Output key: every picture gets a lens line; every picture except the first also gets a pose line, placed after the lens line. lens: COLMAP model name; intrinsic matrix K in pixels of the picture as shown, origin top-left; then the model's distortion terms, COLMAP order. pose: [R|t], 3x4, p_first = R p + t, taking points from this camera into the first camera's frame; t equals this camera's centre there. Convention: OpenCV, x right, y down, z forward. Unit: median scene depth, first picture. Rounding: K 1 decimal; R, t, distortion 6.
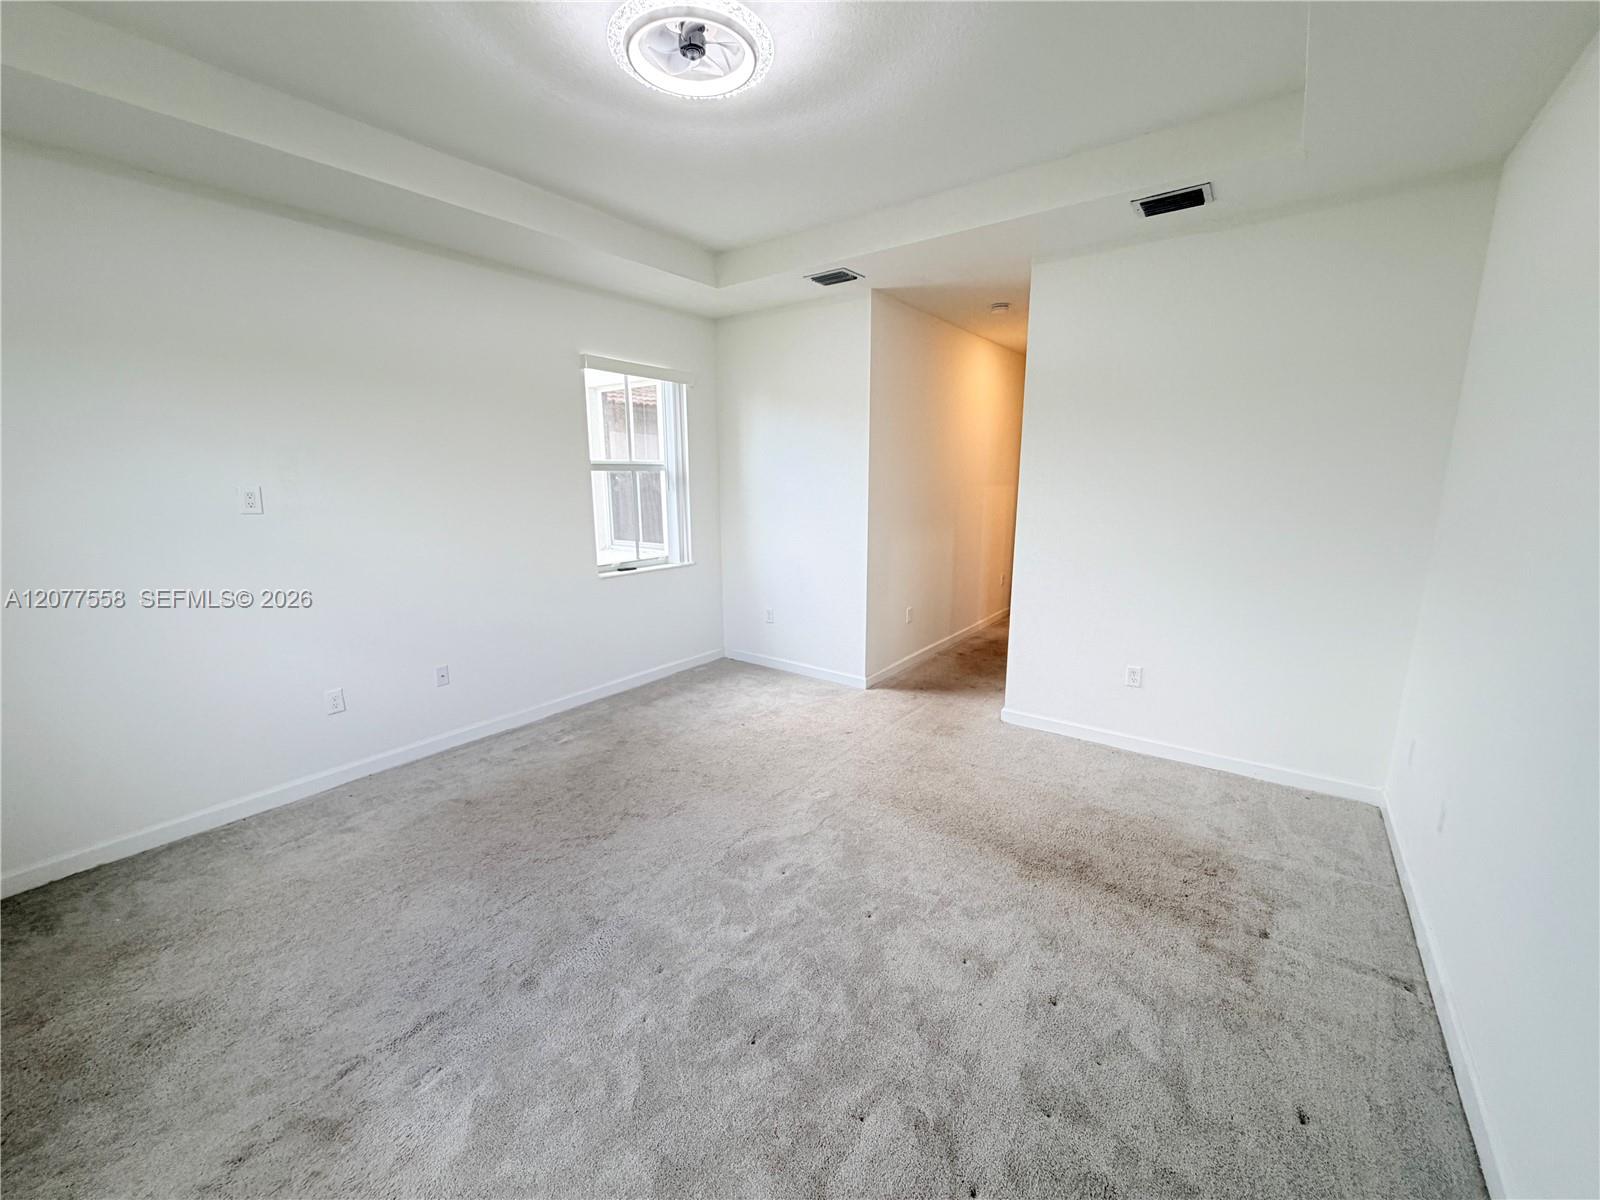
lens RADIAL K [[639.5, 0, 802.6], [0, 639.5, 609.2], [0, 0, 1]] dist [0.000256, -0.000139]
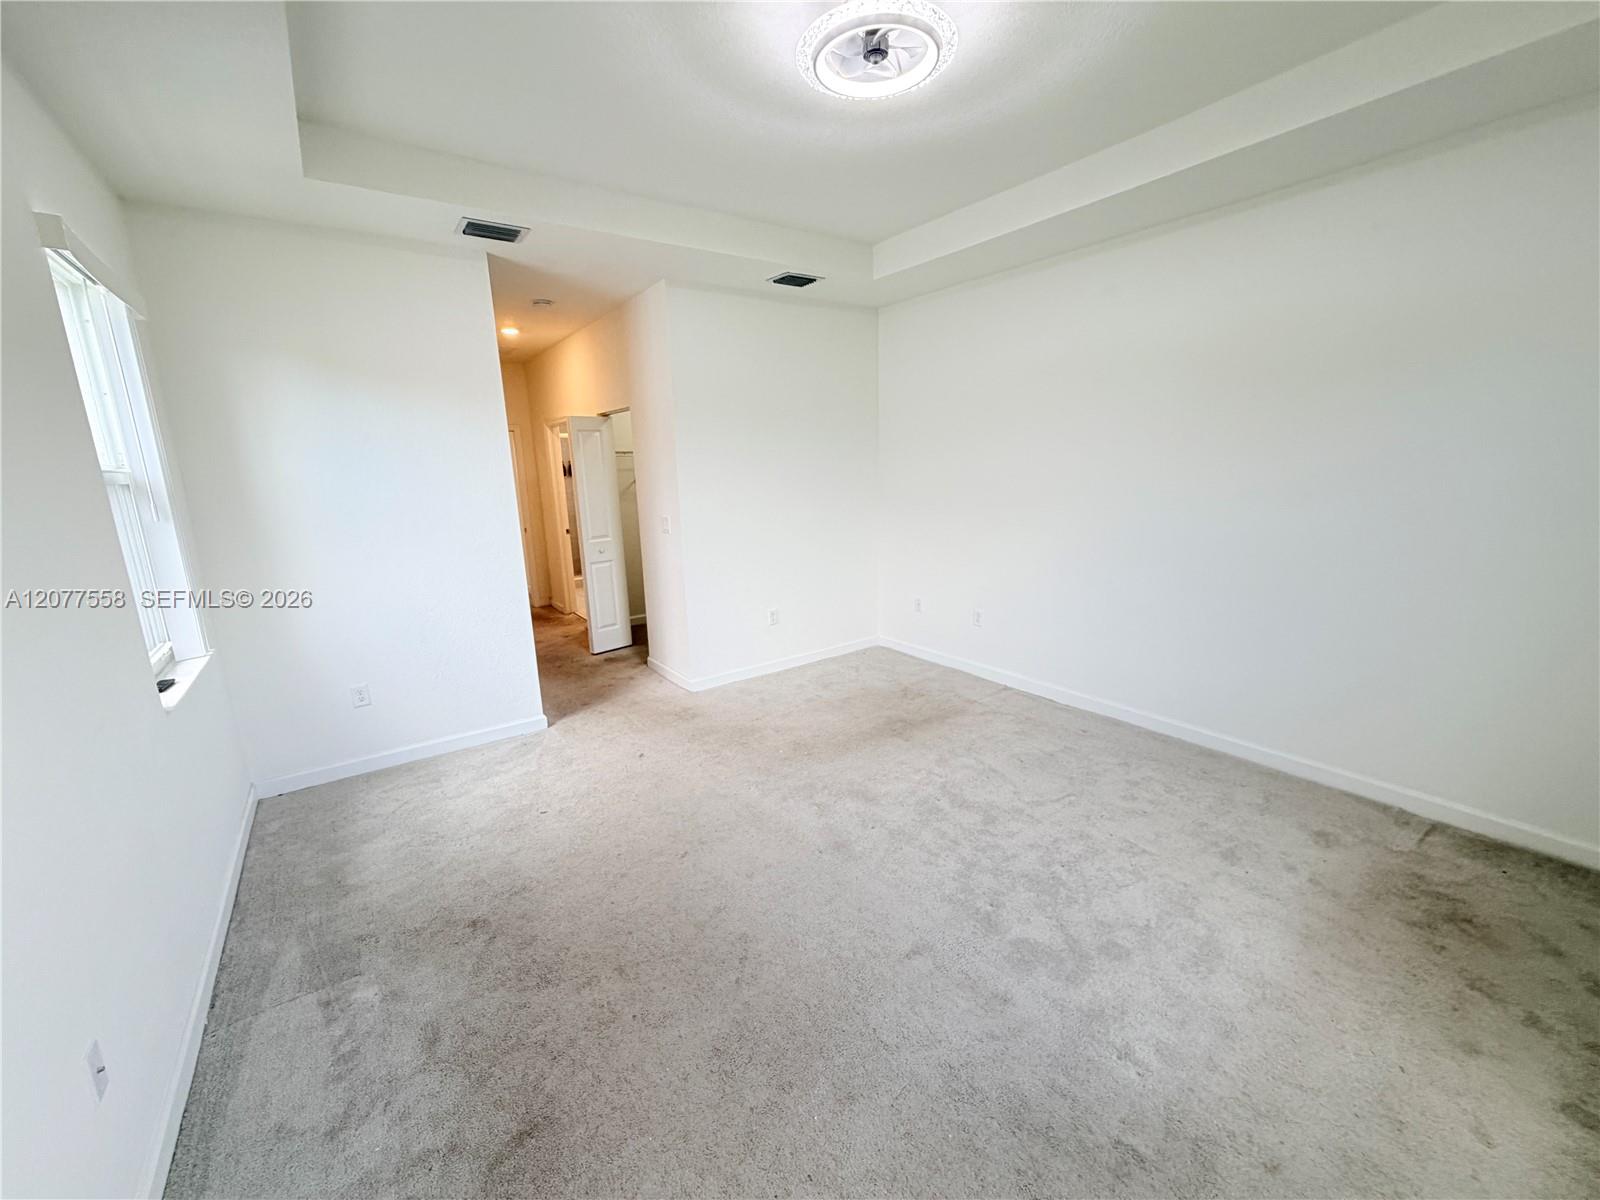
lens RADIAL K [[639.5, 0, 790.5], [0, 639.5, 603.1], [0, 0, 1]] dist [0.000256, -0.000139]
pose [[0.312855, -0.211914, 0.925859, -0.668898], [0.228013, 0.963044, 0.143377, -0.101220], [-0.922026, 0.166252, 0.349612, 0.446533]]
